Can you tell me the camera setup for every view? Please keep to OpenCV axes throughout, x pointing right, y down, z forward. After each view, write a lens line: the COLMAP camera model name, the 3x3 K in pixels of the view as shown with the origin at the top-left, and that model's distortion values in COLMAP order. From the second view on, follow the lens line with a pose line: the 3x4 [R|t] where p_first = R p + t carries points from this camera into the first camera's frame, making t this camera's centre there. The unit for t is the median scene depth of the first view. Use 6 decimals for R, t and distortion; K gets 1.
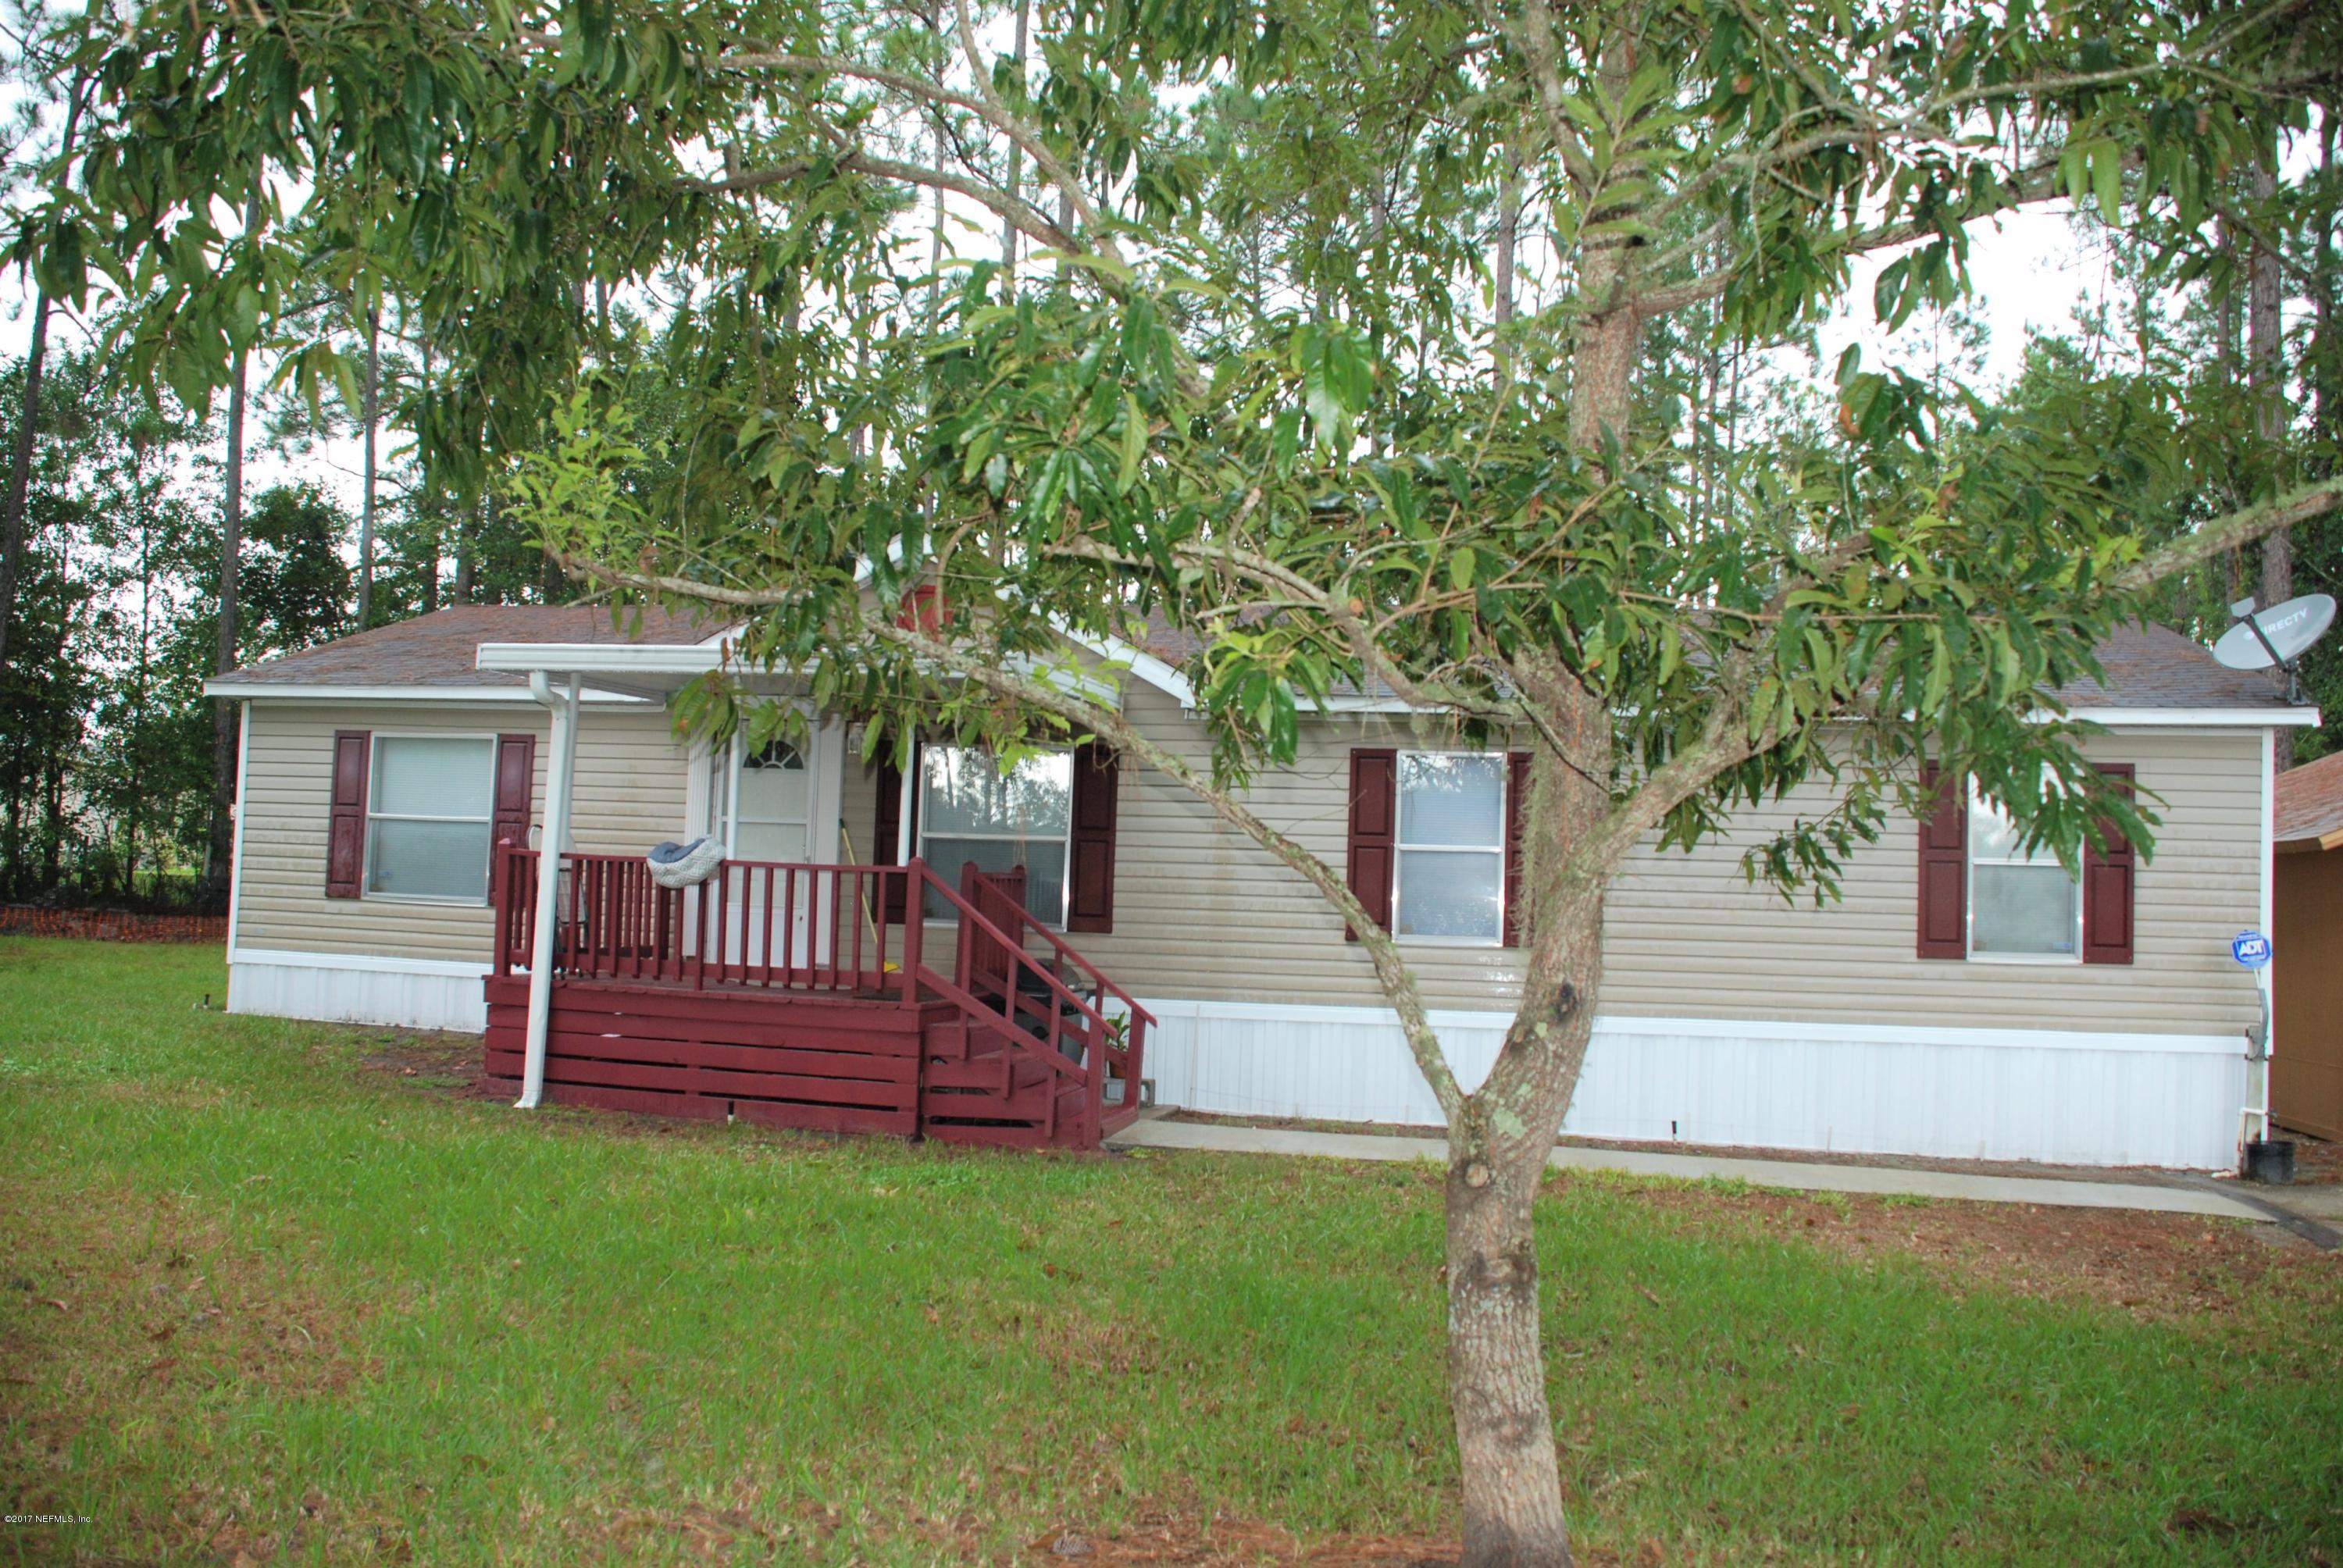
lens RADIAL K [[1849.1, 0, 1171.5], [0, 1849.1, 784.0], [0, 0, 1]] dist [-0.154823, 0.114641]
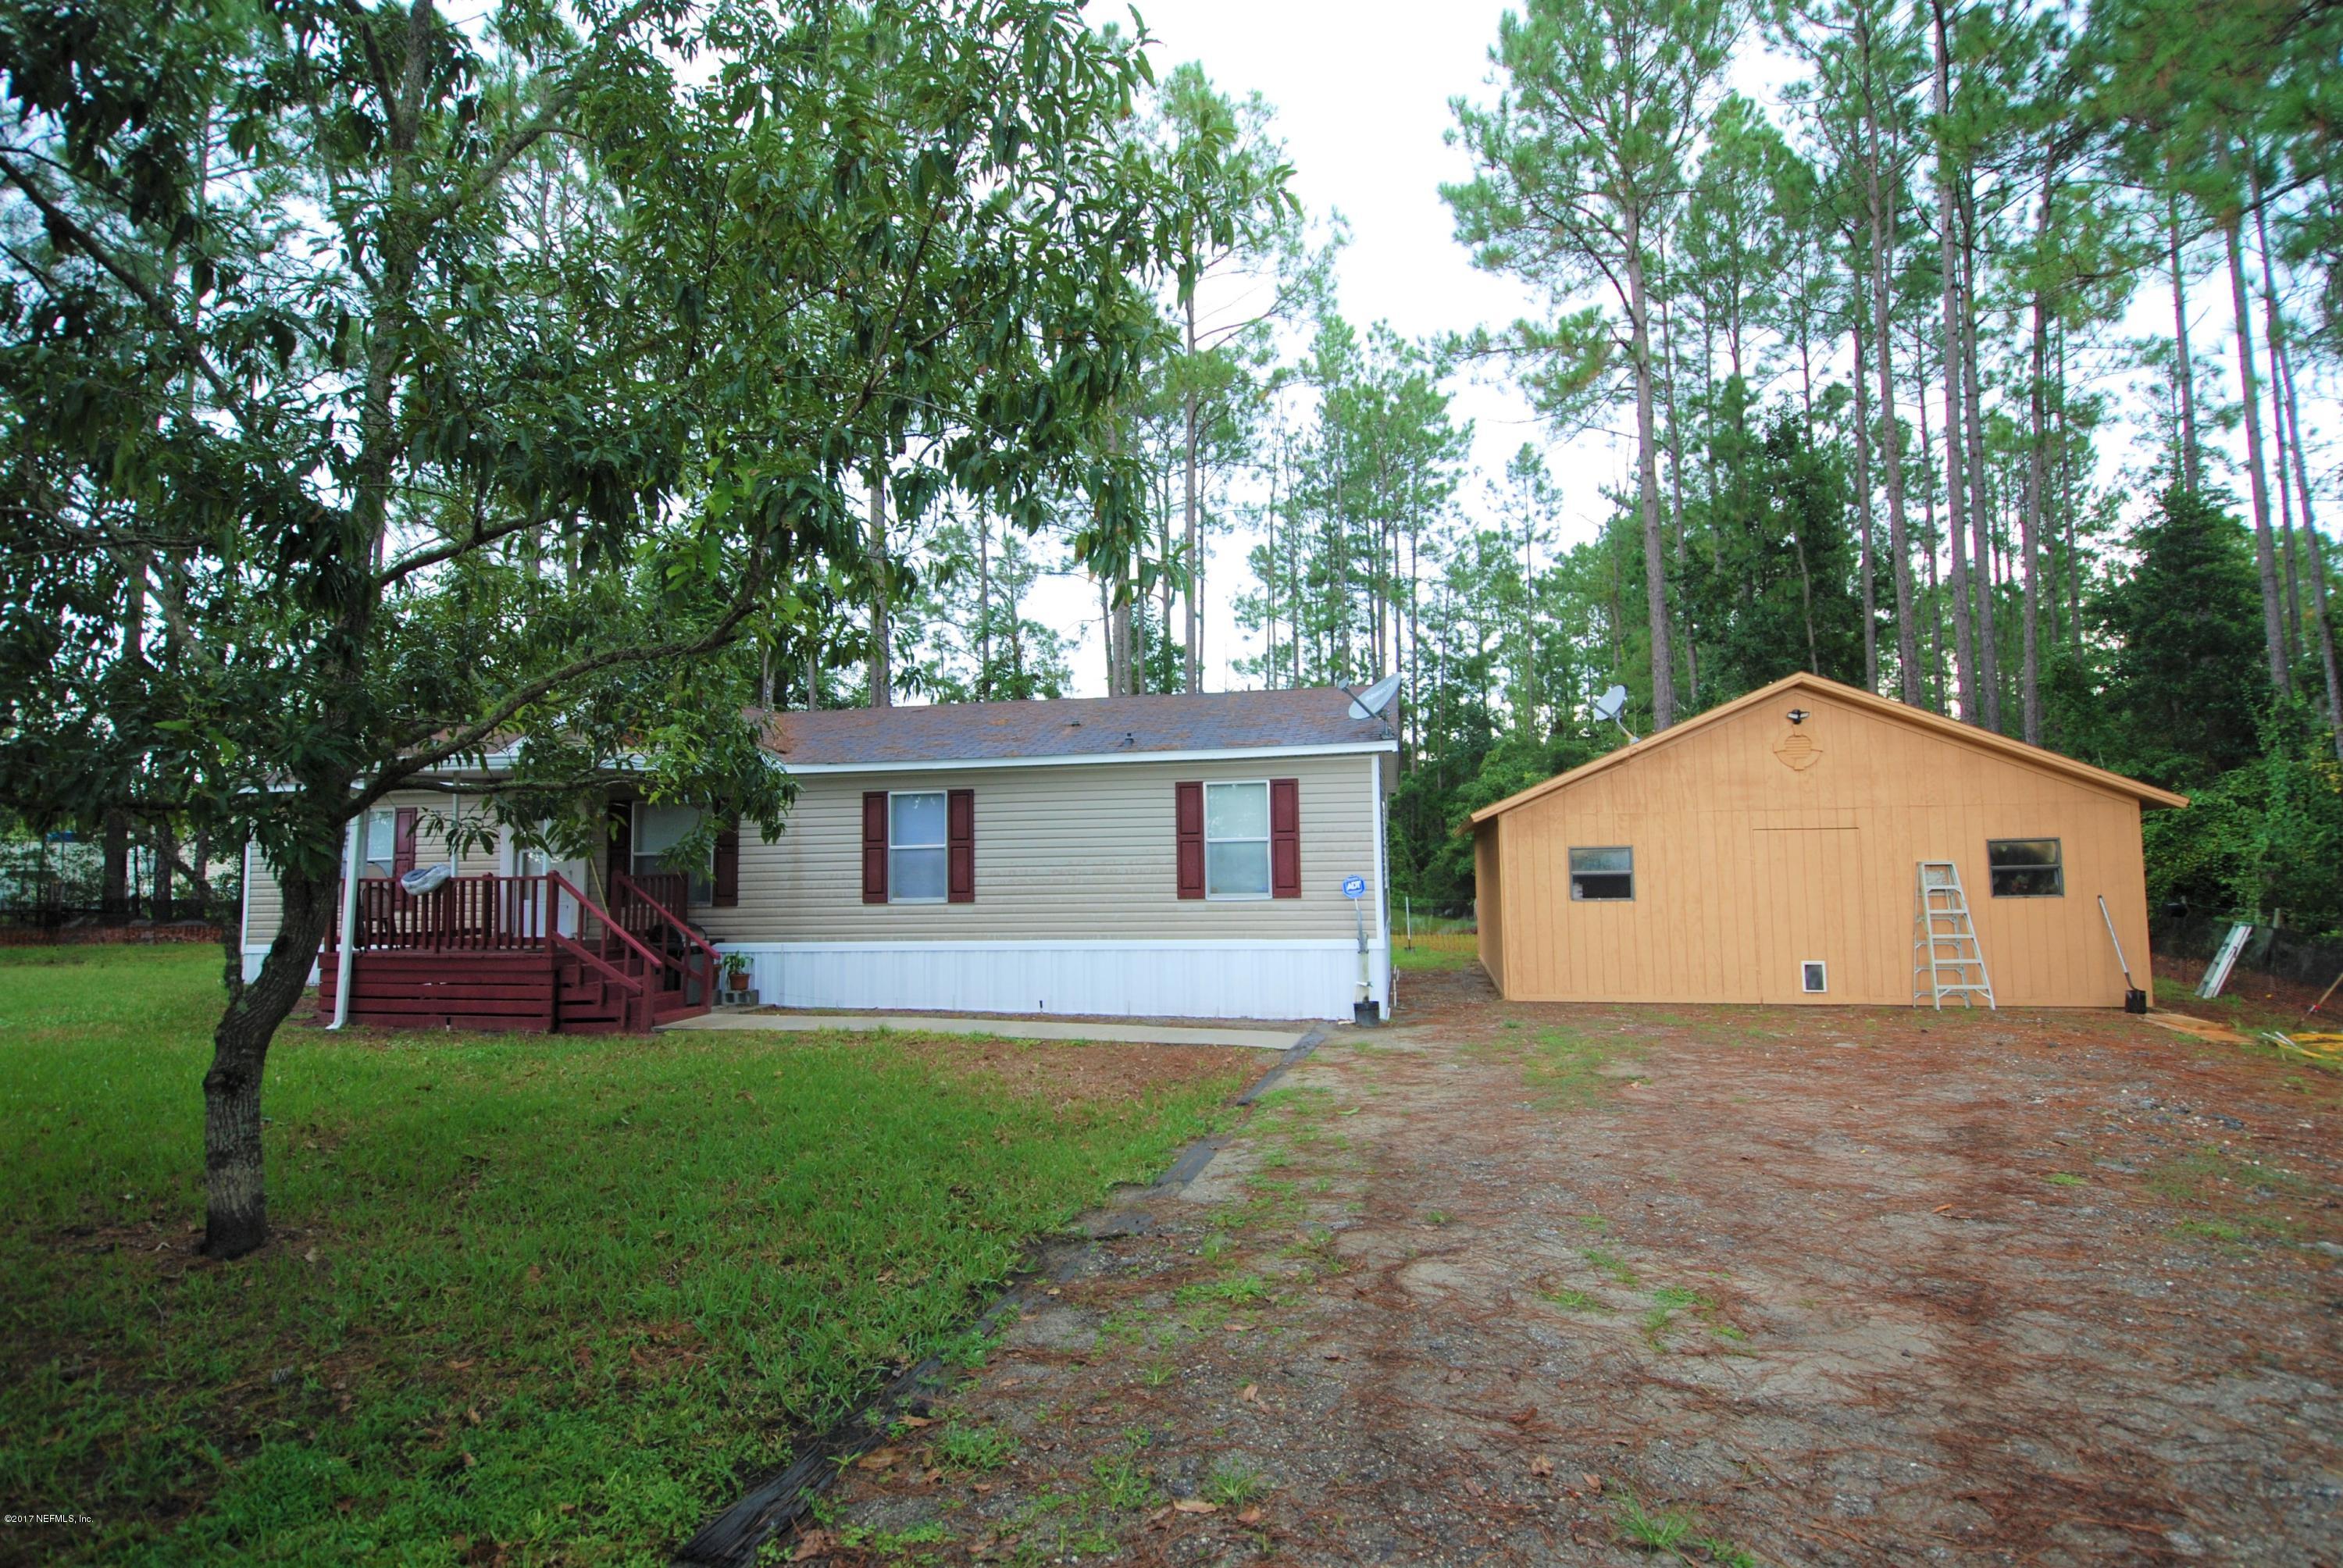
lens RADIAL K [[1143.3, 0, 1171.5], [0, 1143.3, 784.0], [0, 0, 1]] dist [0.026912, -0.030066]
pose [[0.998714, -0.050451, -0.004909, 0.427769], [0.050390, 0.998659, -0.011913, 0.000868], [0.005503, 0.011651, 0.999917, -0.081139]]
